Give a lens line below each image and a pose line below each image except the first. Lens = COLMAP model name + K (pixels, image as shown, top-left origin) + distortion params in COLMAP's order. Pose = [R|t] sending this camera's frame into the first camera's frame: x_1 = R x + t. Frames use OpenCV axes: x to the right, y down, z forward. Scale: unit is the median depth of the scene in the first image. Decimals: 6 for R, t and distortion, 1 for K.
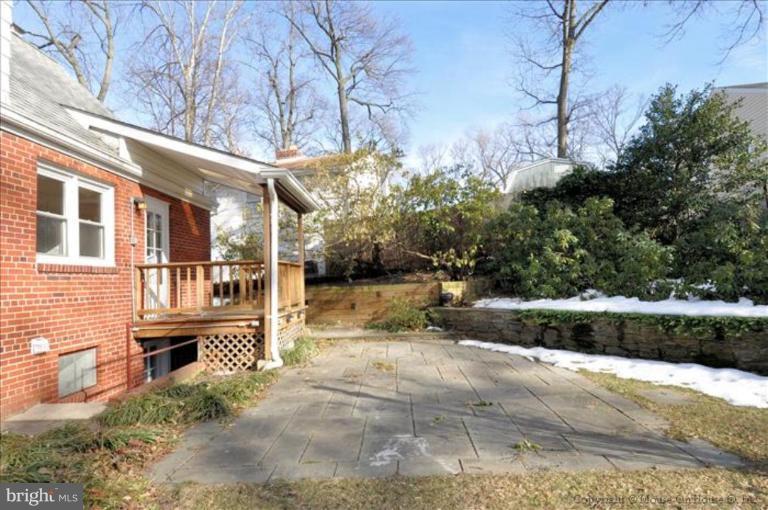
lens RADIAL K [[419.3, 0, 384.0], [0, 419.3, 255.0], [0, 0, 1]] dist [0.025744, -0.041570]
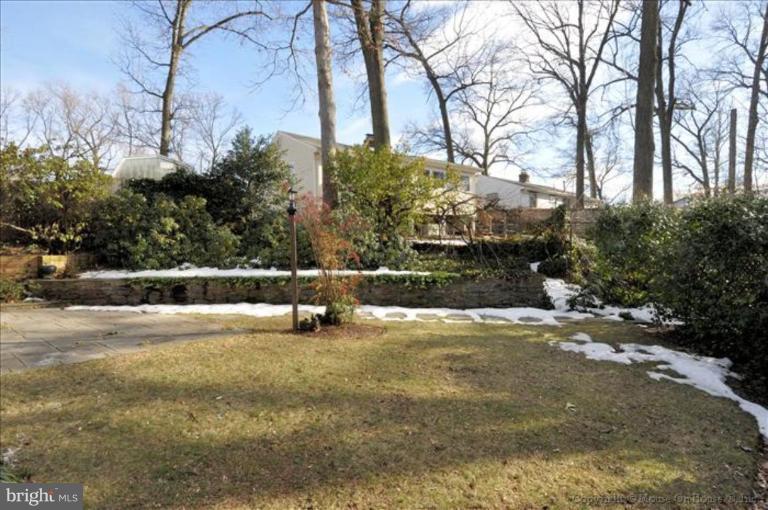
lens RADIAL K [[404.3, 0, 384.0], [0, 404.3, 255.0], [0, 0, 1]] dist [0.067945, -0.064538]
pose [[0.611729, 0.032916, 0.790382, -0.155198], [-0.063322, 0.997965, 0.007448, 0.003796], [-0.788529, -0.054605, 0.612569, -0.295899]]
